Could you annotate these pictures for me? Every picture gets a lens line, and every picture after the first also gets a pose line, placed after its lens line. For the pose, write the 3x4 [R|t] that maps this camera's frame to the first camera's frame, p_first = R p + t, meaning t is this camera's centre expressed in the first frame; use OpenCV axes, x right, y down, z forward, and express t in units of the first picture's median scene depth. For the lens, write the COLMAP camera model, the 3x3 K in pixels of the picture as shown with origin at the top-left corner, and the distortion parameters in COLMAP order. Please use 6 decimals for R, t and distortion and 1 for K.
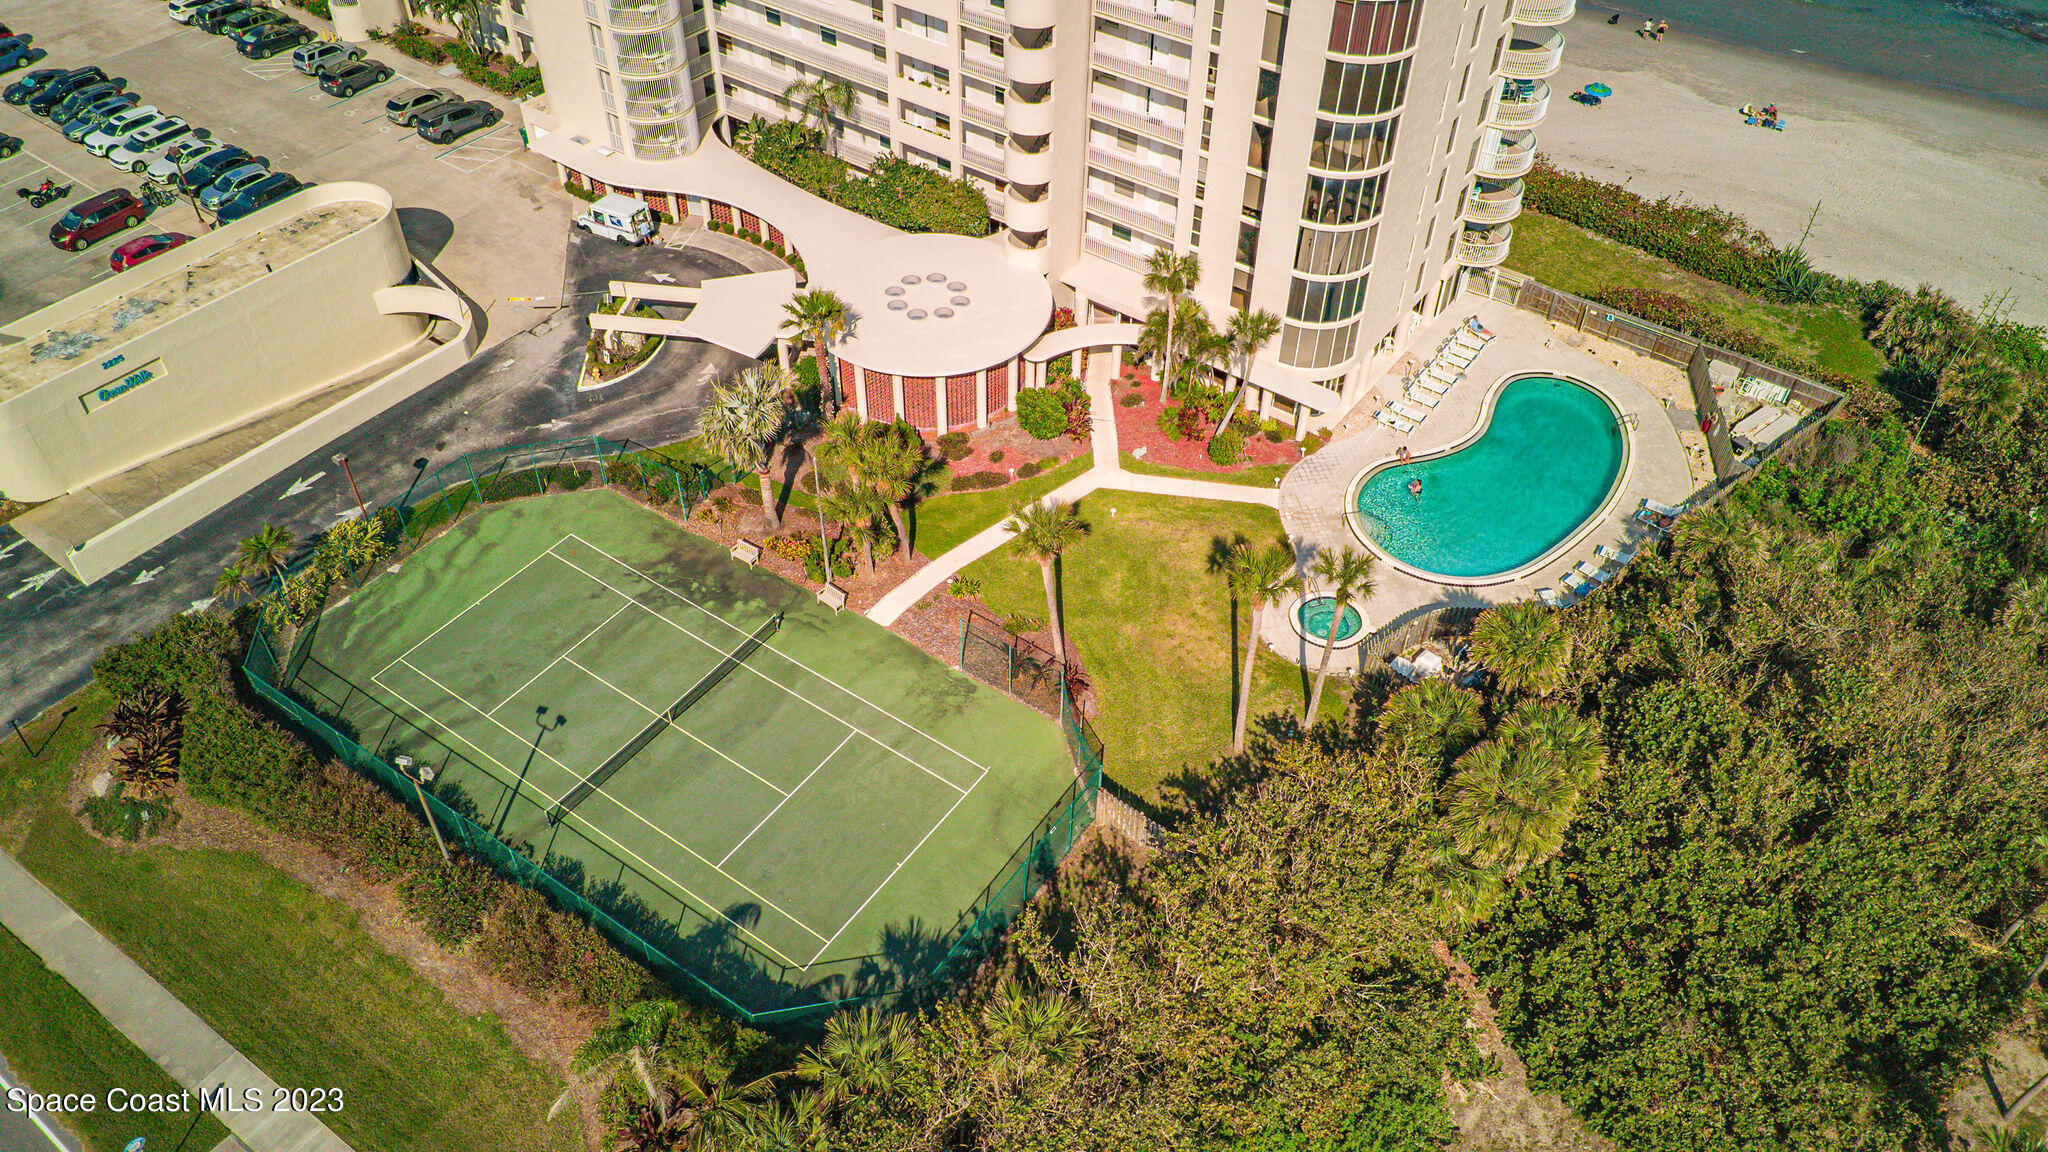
lens RADIAL K [[1477.2, 0, 1019.6], [0, 1477.2, 589.5], [0, 0, 1]] dist [0.004007, 0.004126]
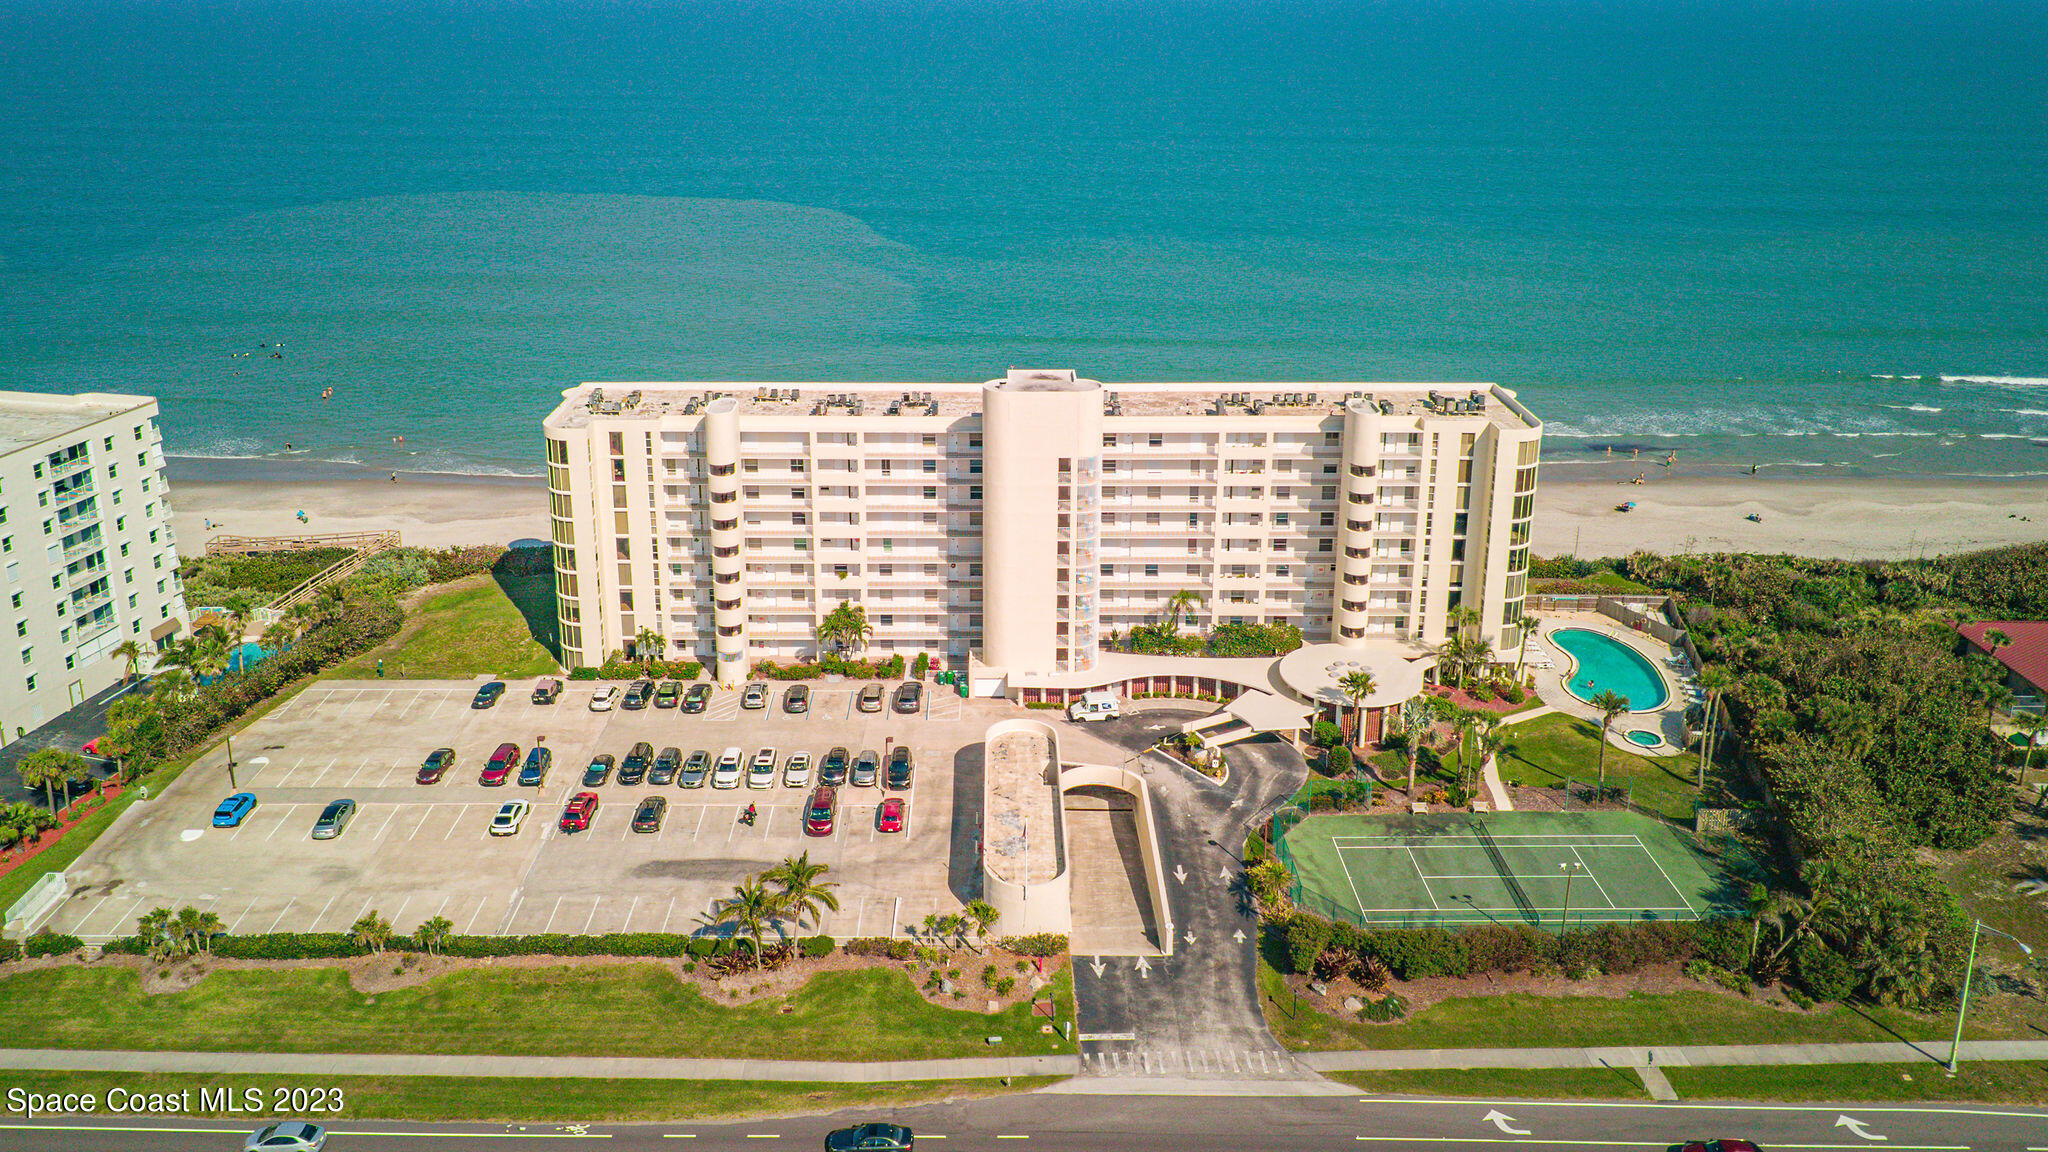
lens RADIAL K [[1528.7, 0, 1013.3], [0, 1528.7, 355.3], [0, 0, 1]] dist [0.008163, -0.000648]
pose [[0.805169, -0.149001, 0.574022, -1.447302], [0.418005, 0.829195, -0.371090, 0.002096], [-0.420683, 0.538734, 0.729925, -0.406180]]
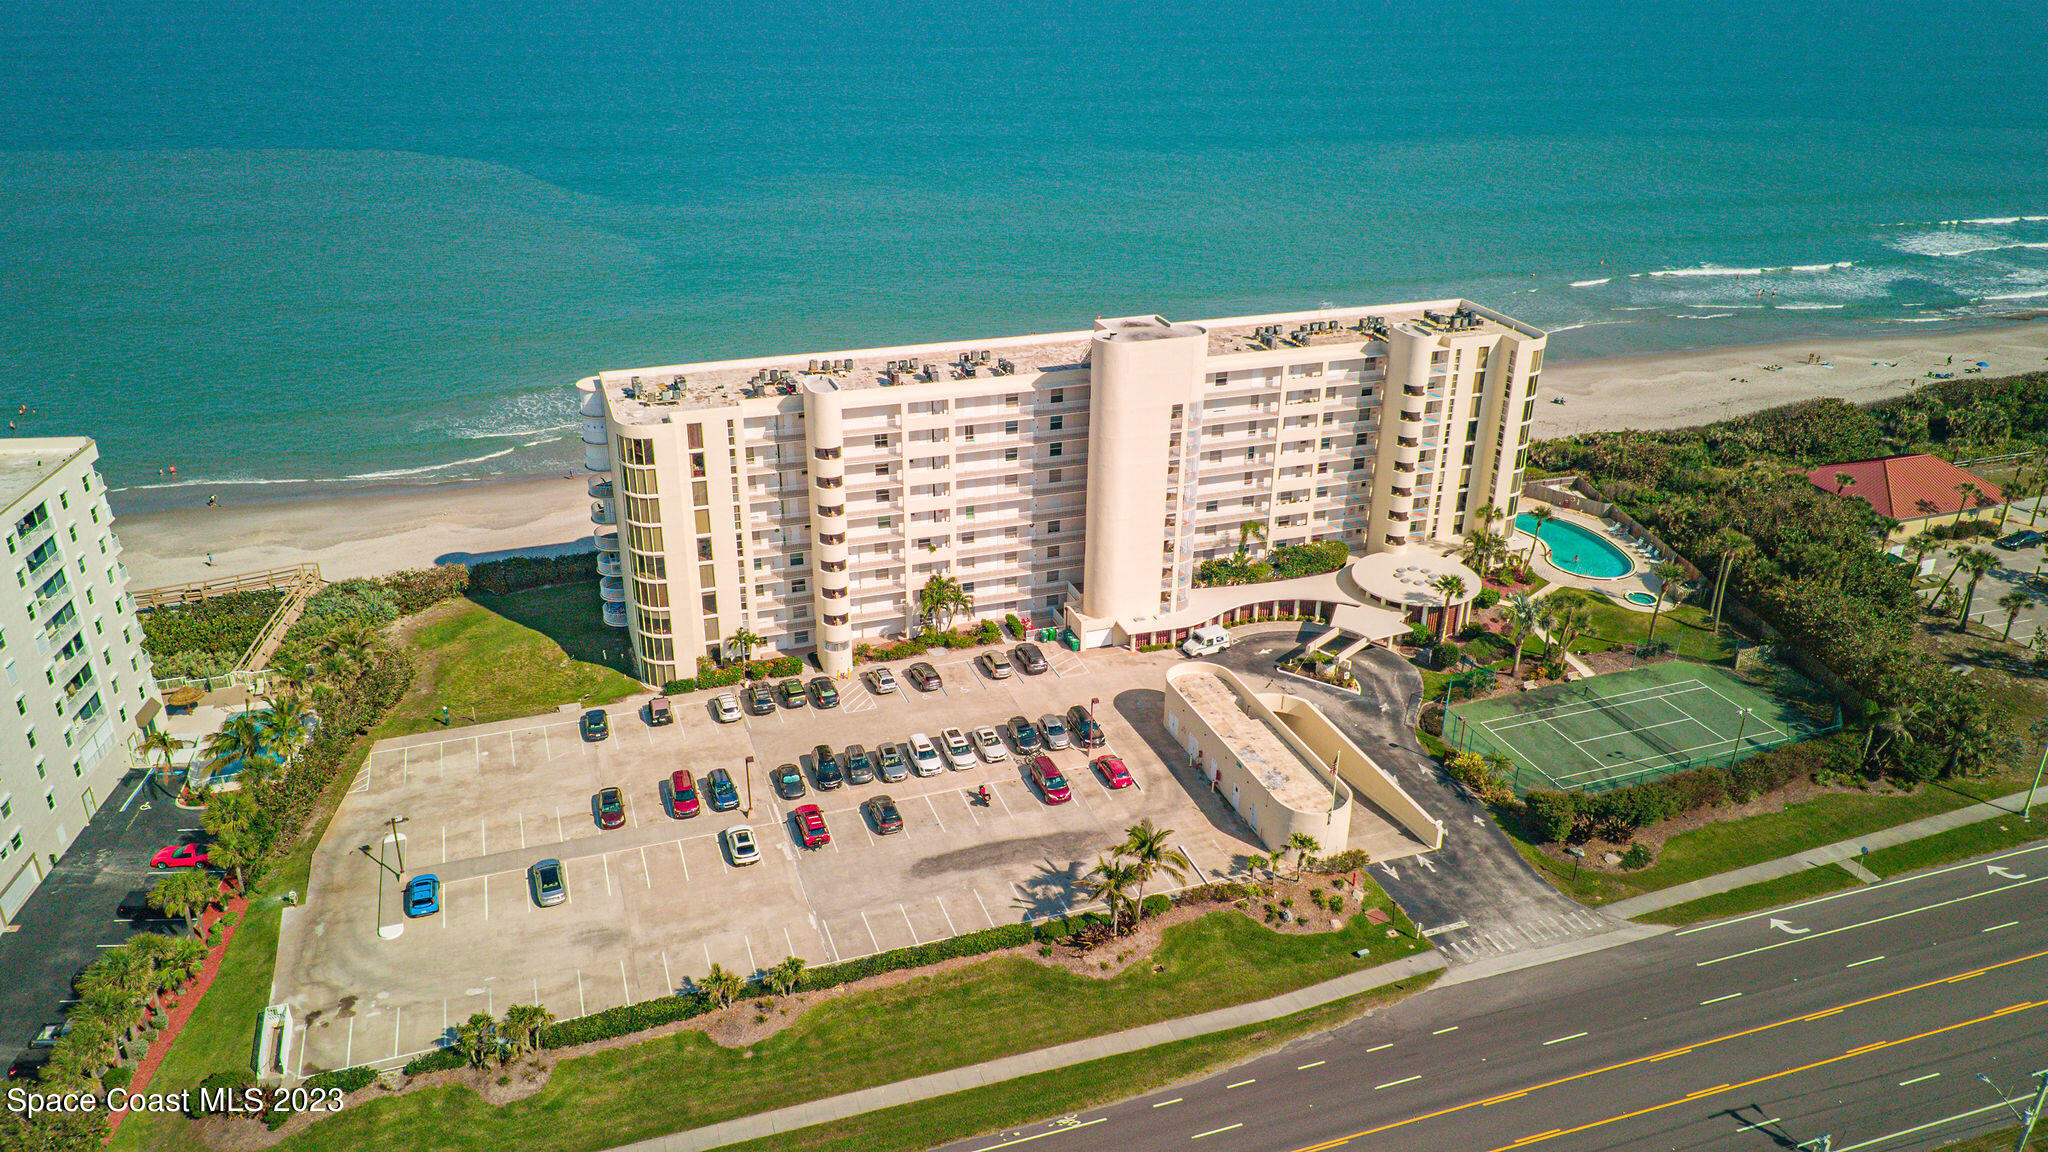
lens RADIAL K [[1471.6, 0, 1024.0], [0, 1471.6, 576.0], [0, 0, 1]] dist [0.006899, 0.003737]
pose [[0.558064, -0.348428, 0.753102, -1.881802], [0.573316, 0.818020, -0.046376, -0.418296], [-0.599894, 0.457646, 0.656267, 0.029173]]
